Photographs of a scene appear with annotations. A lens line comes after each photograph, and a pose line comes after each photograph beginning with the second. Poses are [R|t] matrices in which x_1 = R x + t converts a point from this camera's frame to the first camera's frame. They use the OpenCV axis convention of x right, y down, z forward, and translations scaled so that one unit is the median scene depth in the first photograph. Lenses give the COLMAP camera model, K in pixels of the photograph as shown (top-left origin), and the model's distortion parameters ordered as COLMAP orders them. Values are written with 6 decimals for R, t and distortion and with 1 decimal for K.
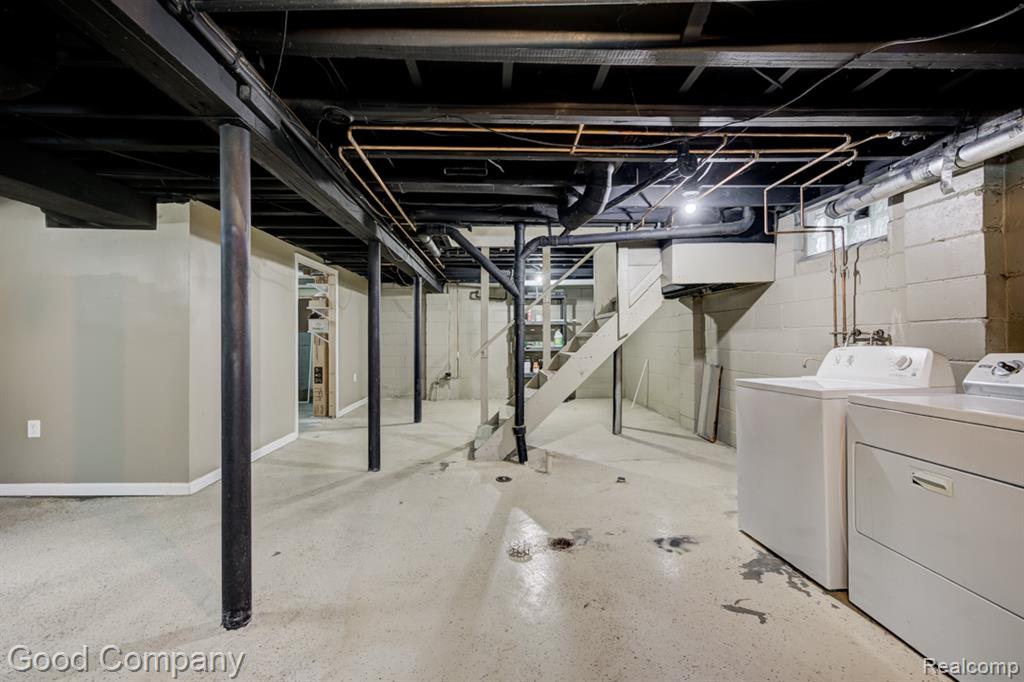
lens RADIAL K [[435.9, 0, 518.3], [0, 435.9, 345.9], [0, 0, 1]] dist [-0.018455, 0.010492]
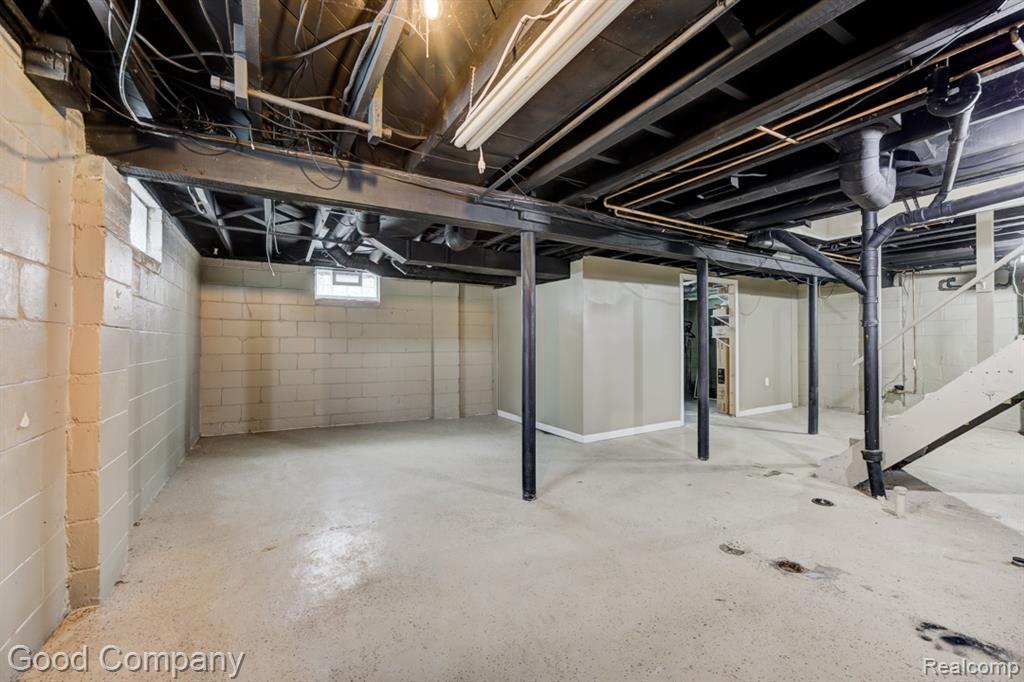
lens RADIAL K [[429.1, 0, 523.2], [0, 429.1, 343.7], [0, 0, 1]] dist [-0.017059, 0.009617]
pose [[0.482585, -0.000458, -0.875849, 0.426040], [-0.011615, 0.999909, -0.006923, -0.003494], [0.875772, 0.013514, 0.482535, 0.041831]]
